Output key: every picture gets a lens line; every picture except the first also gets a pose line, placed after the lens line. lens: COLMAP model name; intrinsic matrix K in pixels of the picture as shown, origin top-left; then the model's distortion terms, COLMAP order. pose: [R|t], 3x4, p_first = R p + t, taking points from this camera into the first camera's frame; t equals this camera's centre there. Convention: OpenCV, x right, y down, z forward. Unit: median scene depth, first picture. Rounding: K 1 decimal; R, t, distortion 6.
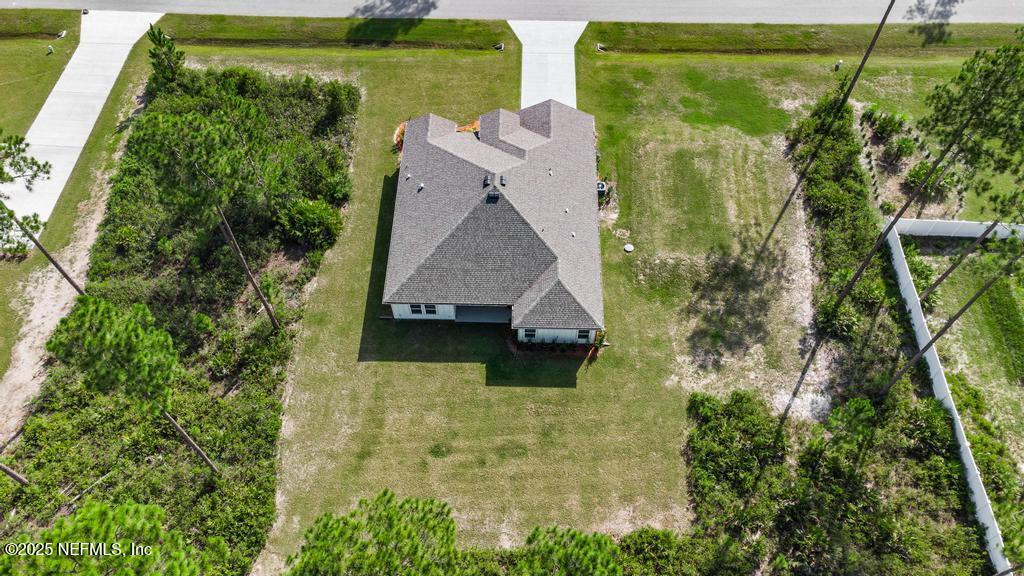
lens RADIAL K [[773.2, 0, 515.8], [0, 773.2, 288.3], [0, 0, 1]] dist [0.033868, 0.008535]
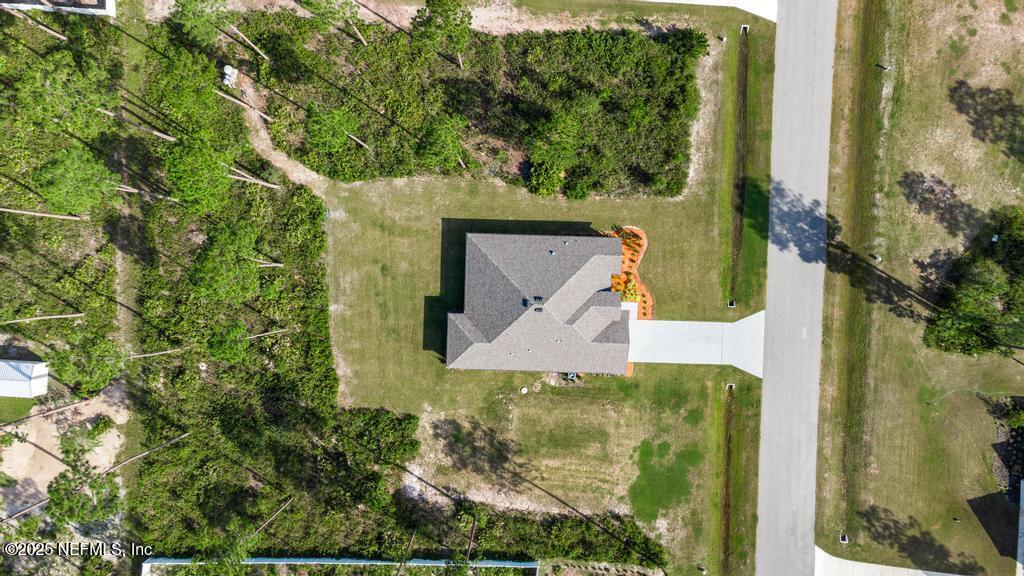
lens RADIAL K [[763.6, 0, 512.0], [0, 763.6, 288.0], [0, 0, 1]] dist [0.042689, 0.006559]
pose [[-0.011195, 0.999712, 0.021235, -0.083282], [-0.837978, -0.020967, 0.545302, -0.835287], [0.545590, -0.011690, 0.837971, -0.253487]]
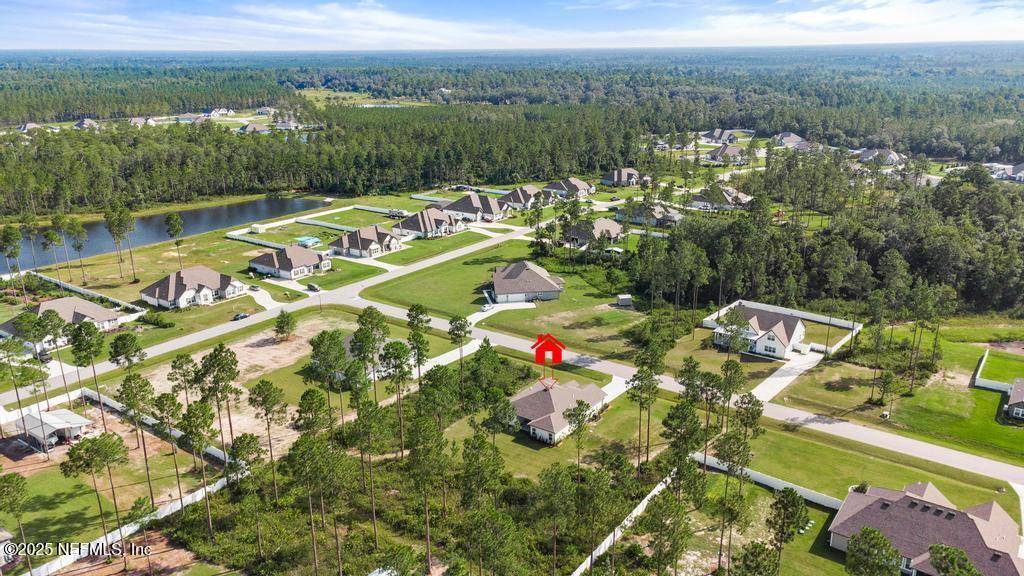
lens RADIAL K [[763.6, 0, 512.0], [0, 763.6, 288.0], [0, 0, 1]] dist [0.042689, 0.006559]
pose [[0.818325, 0.164429, -0.550733, 1.227098], [-0.476988, 0.728886, -0.491129, 0.946337], [0.320666, 0.664596, 0.674896, -1.068734]]
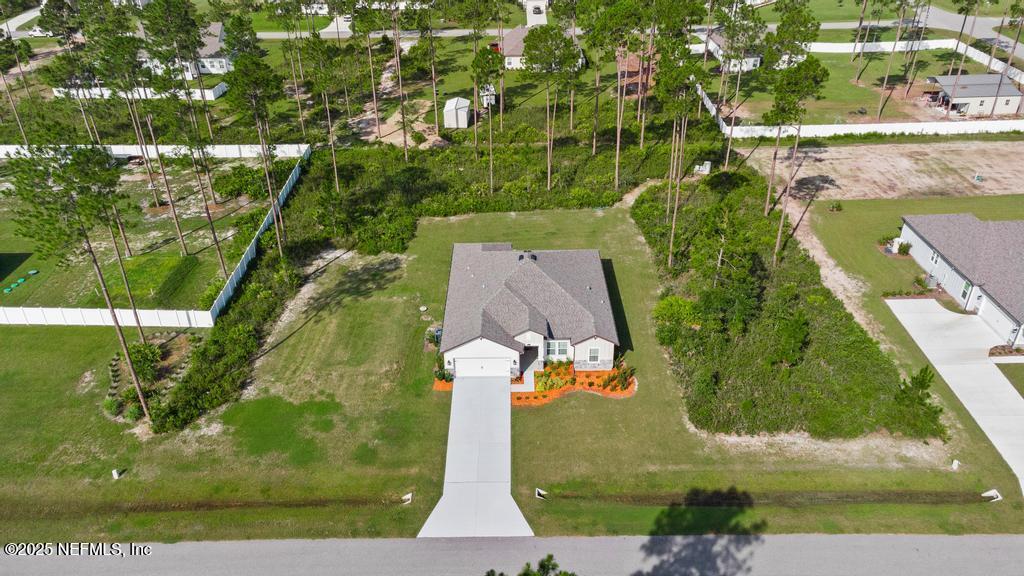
lens RADIAL K [[763.6, 0, 512.0], [0, 763.6, 288.0], [0, 0, 1]] dist [0.042689, 0.006559]
pose [[-0.999693, 0.021058, -0.013082, 0.016275], [-0.012230, 0.040106, 0.999121, -1.311854], [0.021565, 0.998974, -0.039836, 1.015855]]
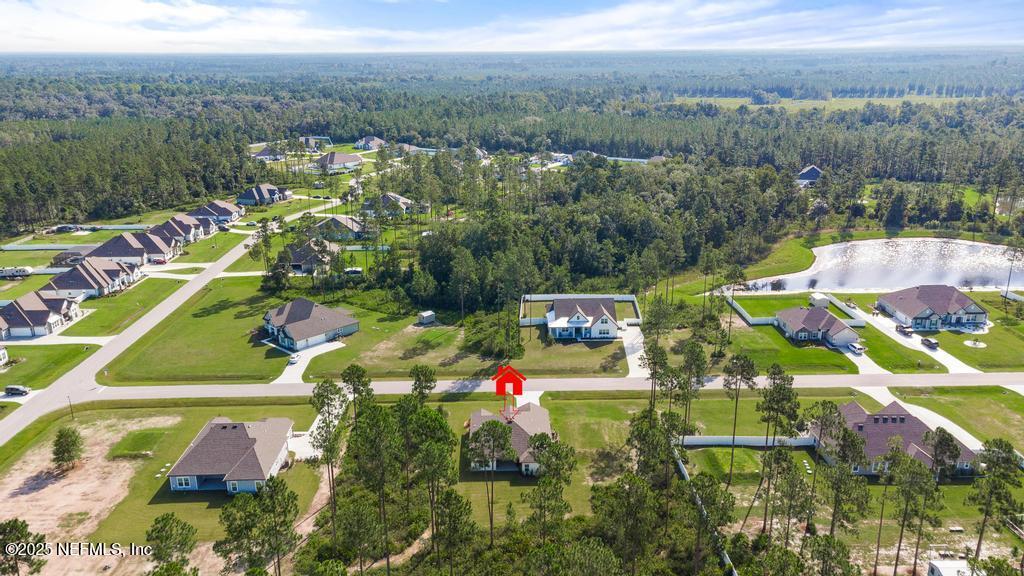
lens RADIAL K [[763.6, 0, 512.0], [0, 763.6, 288.0], [0, 0, 1]] dist [0.042689, 0.006559]
pose [[0.999186, -0.020764, 0.034577, -0.093015], [0.038073, 0.768526, -0.638685, 1.078336], [-0.013312, 0.639482, 0.768691, -1.164313]]
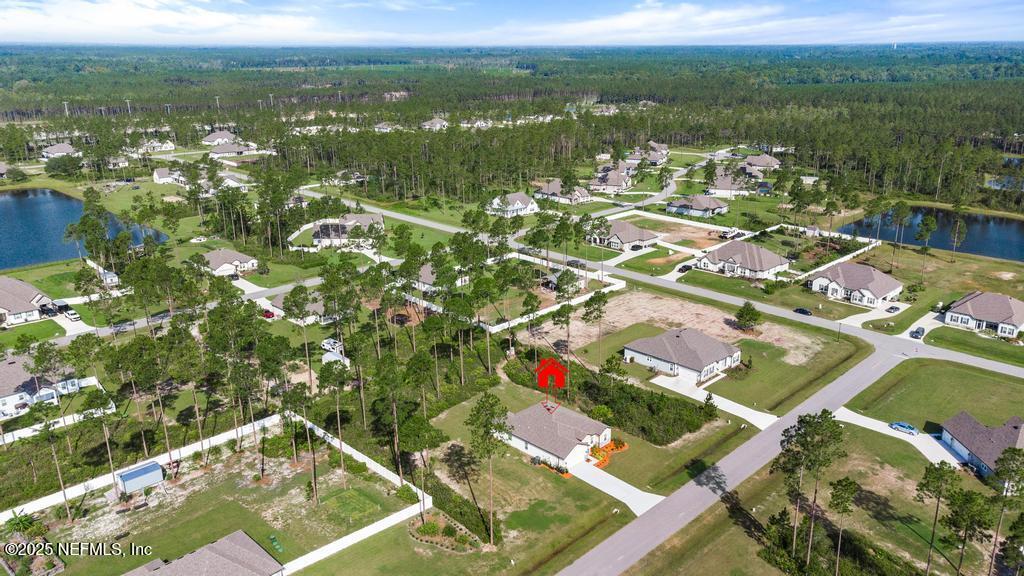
lens RADIAL K [[773.2, 0, 515.8], [0, 773.2, 288.3], [0, 0, 1]] dist [0.033868, 0.008535]
pose [[-0.690253, 0.219058, -0.689612, 1.659527], [-0.606650, 0.344252, 0.716566, -1.949197], [0.394370, 0.912965, -0.104729, 0.786280]]
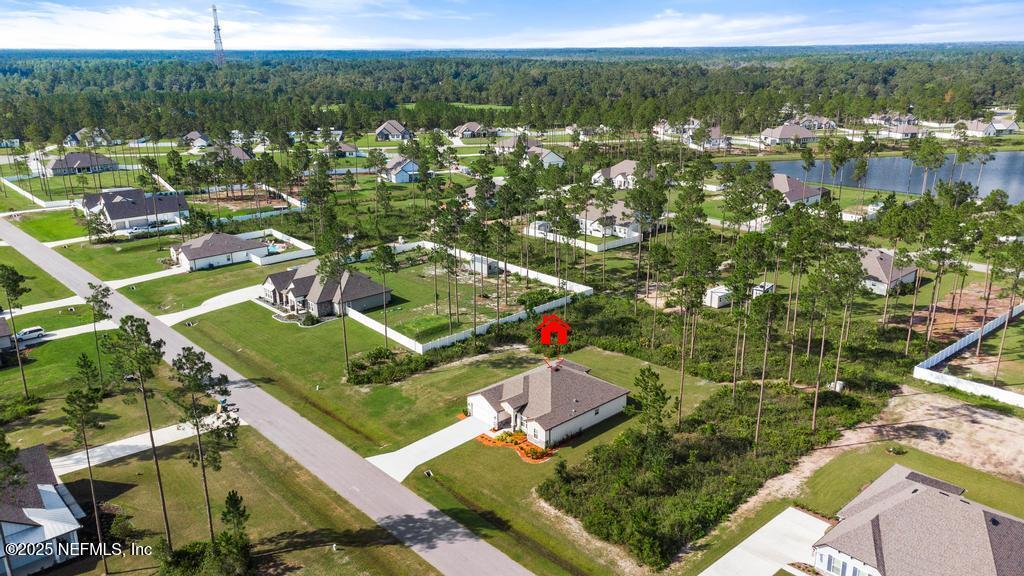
lens RADIAL K [[763.6, 0, 512.0], [0, 763.6, 288.0], [0, 0, 1]] dist [0.042689, 0.006559]
pose [[-0.693586, -0.213115, 0.688128, -1.160261], [0.607816, 0.339580, 0.717806, -1.550616], [-0.386650, 0.916115, -0.105993, 0.976321]]
